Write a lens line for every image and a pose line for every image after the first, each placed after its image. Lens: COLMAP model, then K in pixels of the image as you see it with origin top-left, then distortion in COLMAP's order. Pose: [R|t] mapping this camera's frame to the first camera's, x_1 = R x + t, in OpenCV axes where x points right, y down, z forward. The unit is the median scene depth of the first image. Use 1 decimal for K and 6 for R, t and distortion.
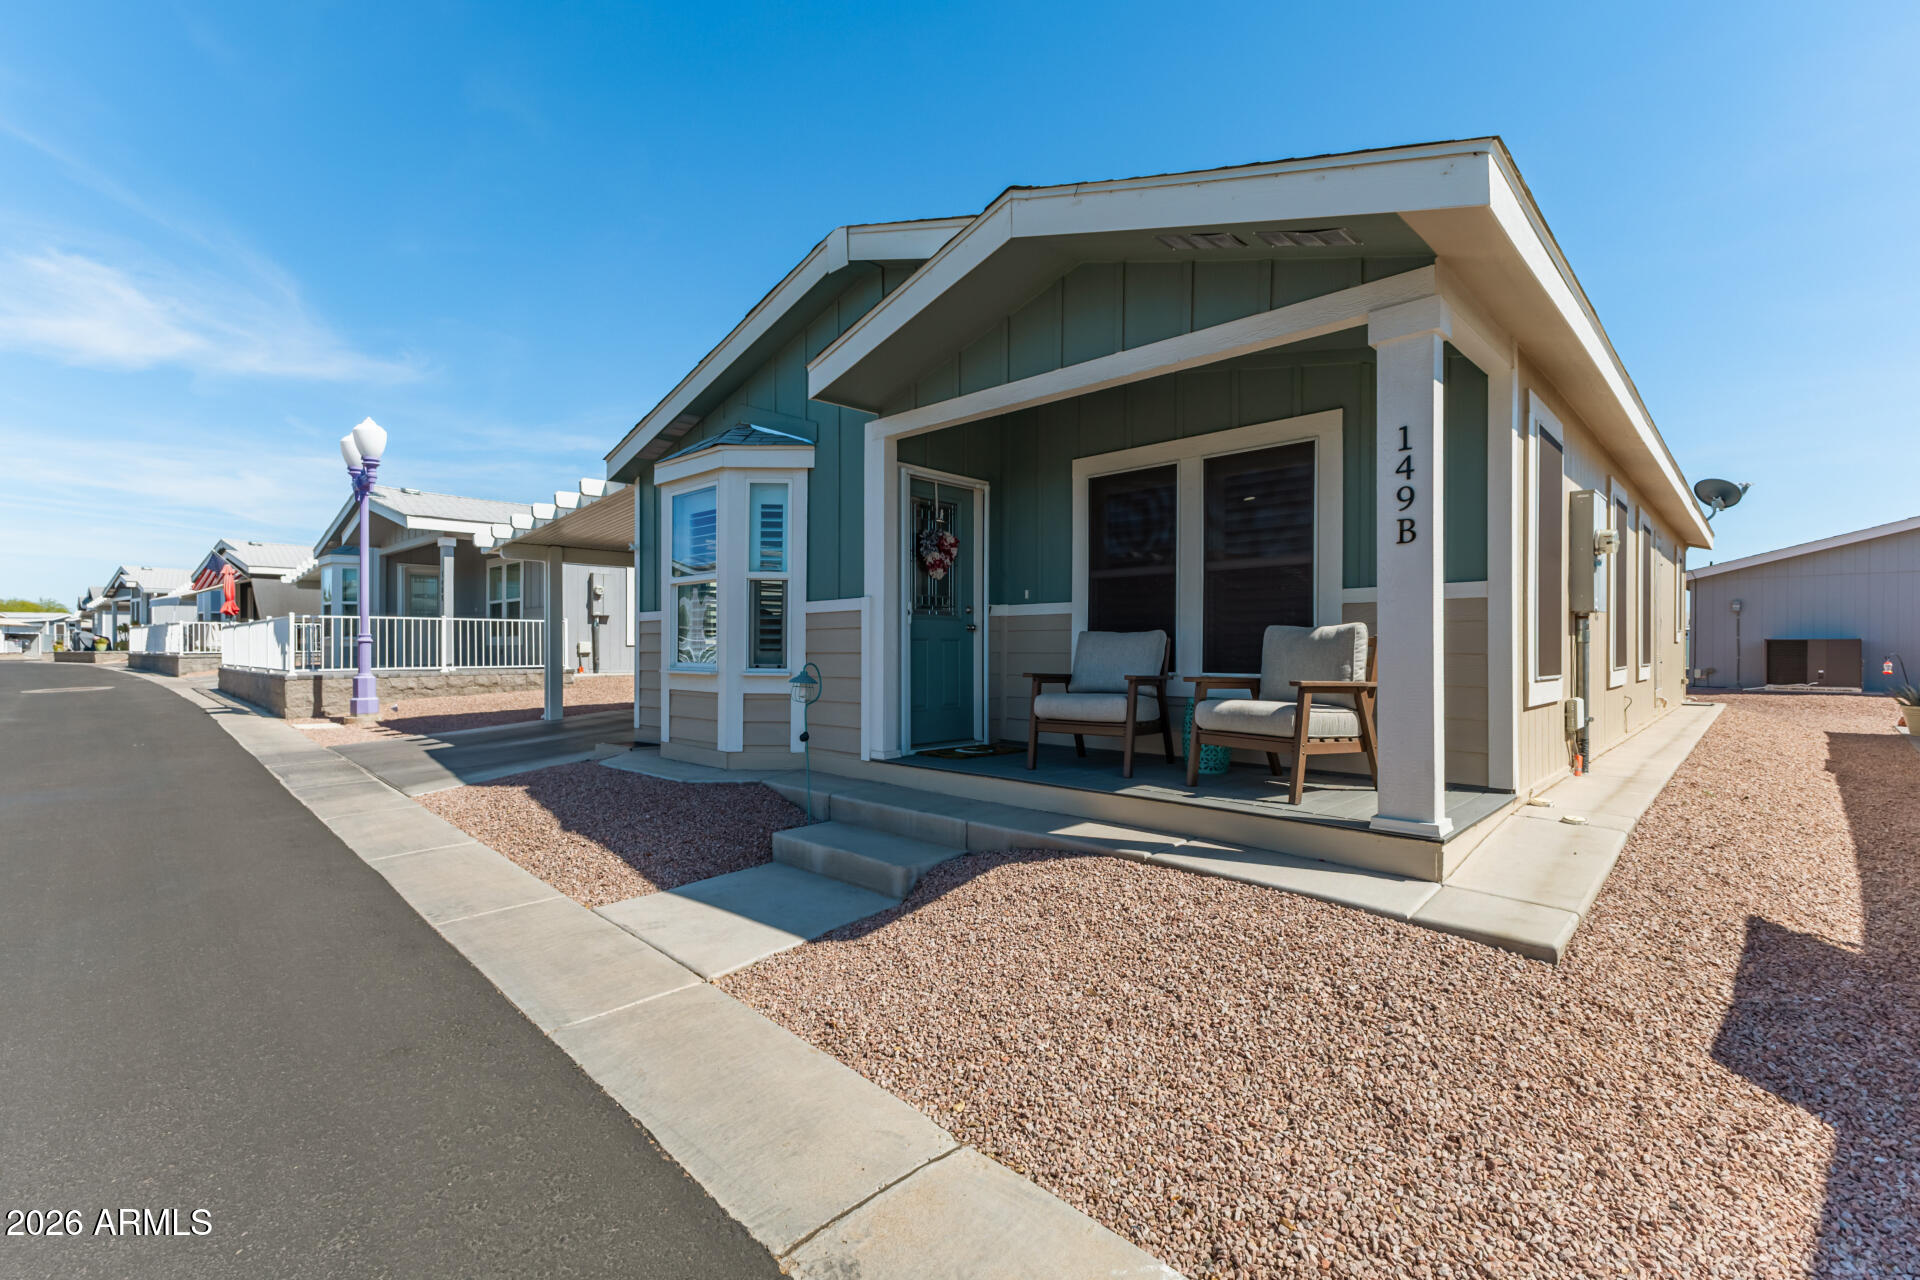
lens RADIAL K [[849.4, 0, 1000.4], [0, 849.4, 647.1], [0, 0, 1]] dist [0.001049, -0.000004]
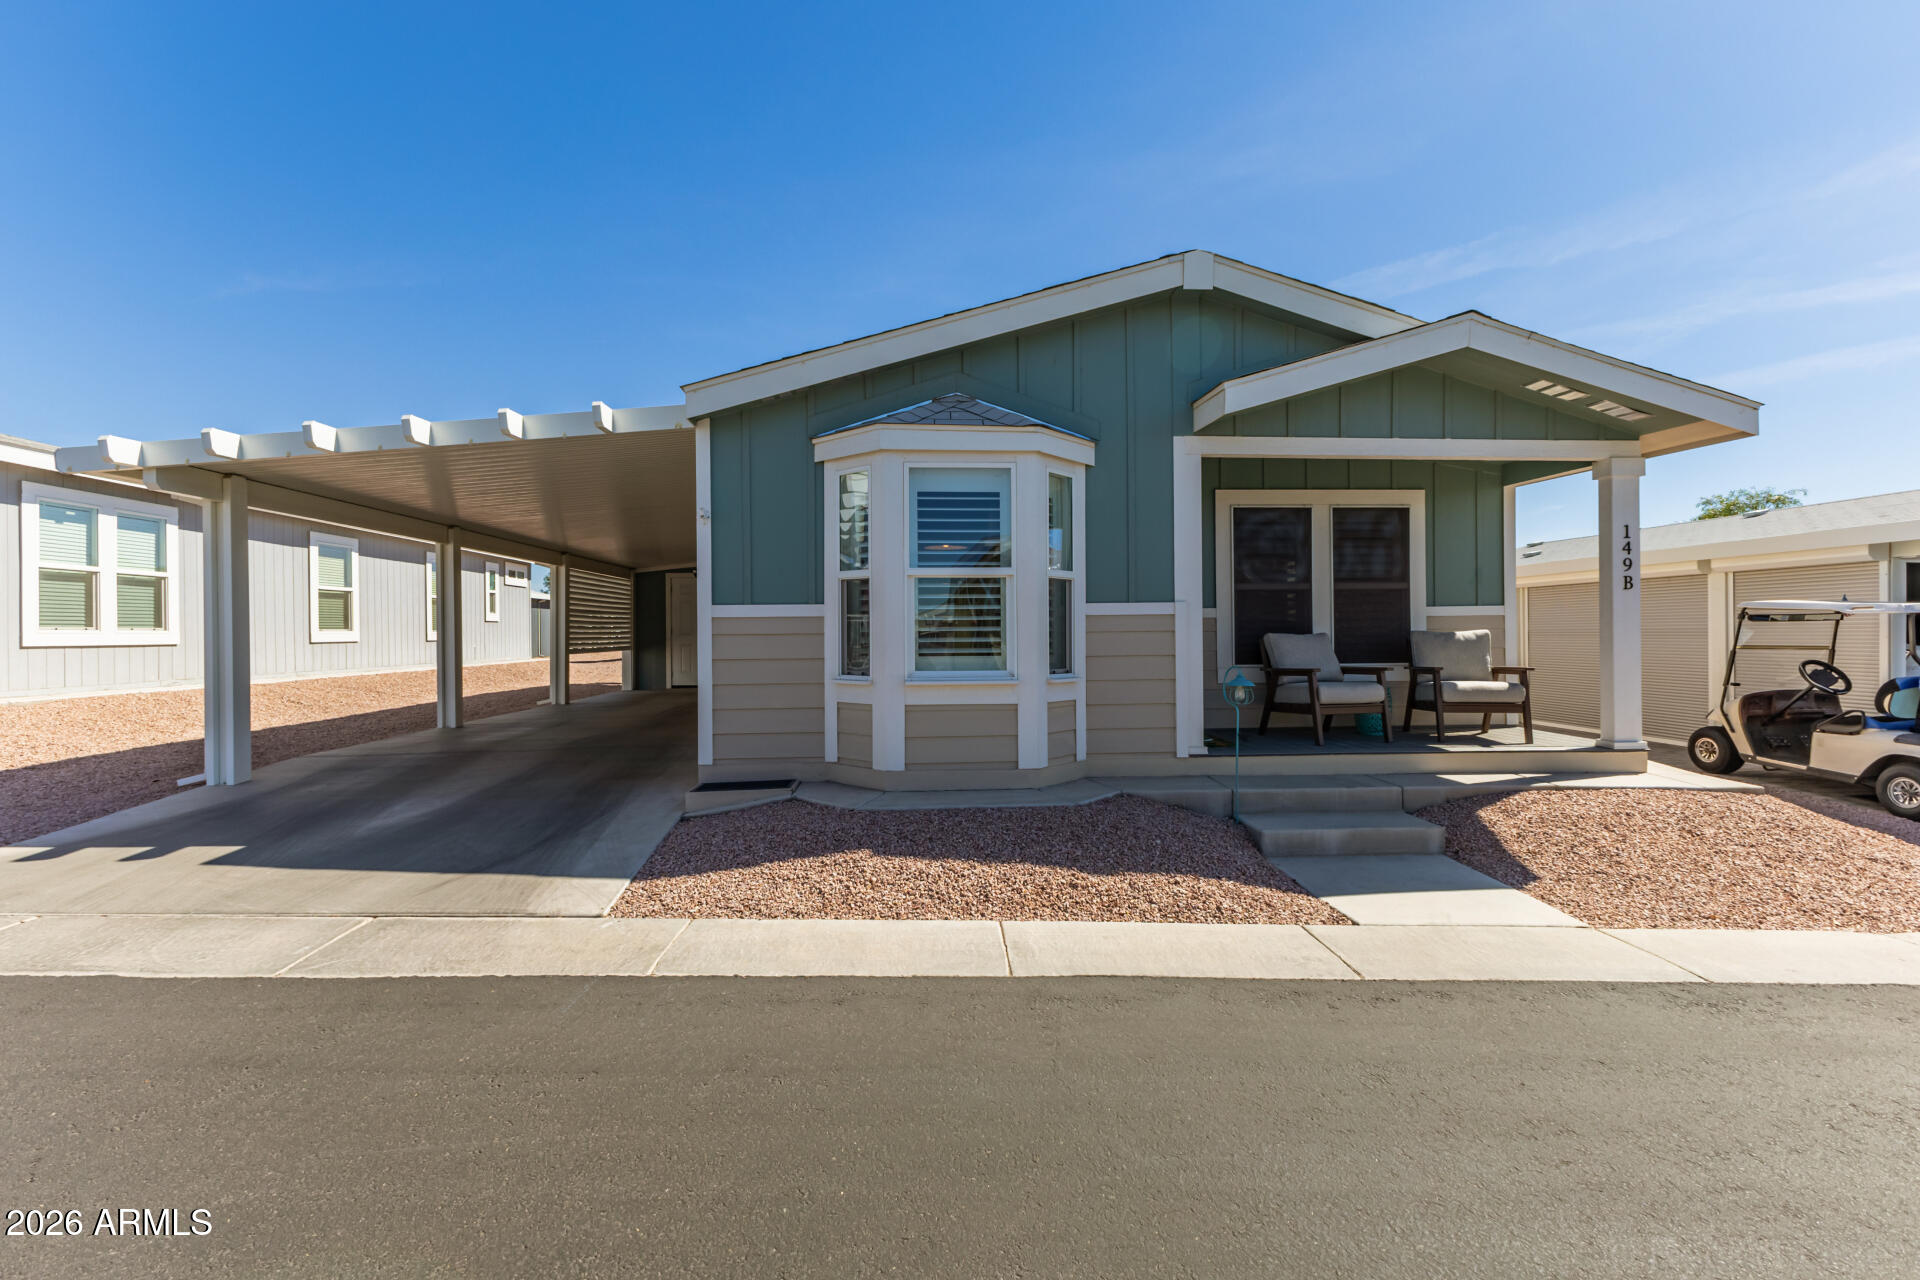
lens RADIAL K [[834.4, 0, 981.1], [0, 834.4, 631.3], [0, 0, 1]] dist [0.004286, 0.000017]
pose [[0.688011, 0.000055, 0.725700, -1.093004], [0.004151, 0.999983, -0.004011, -0.019495], [-0.725688, 0.005772, 0.687999, 0.478728]]
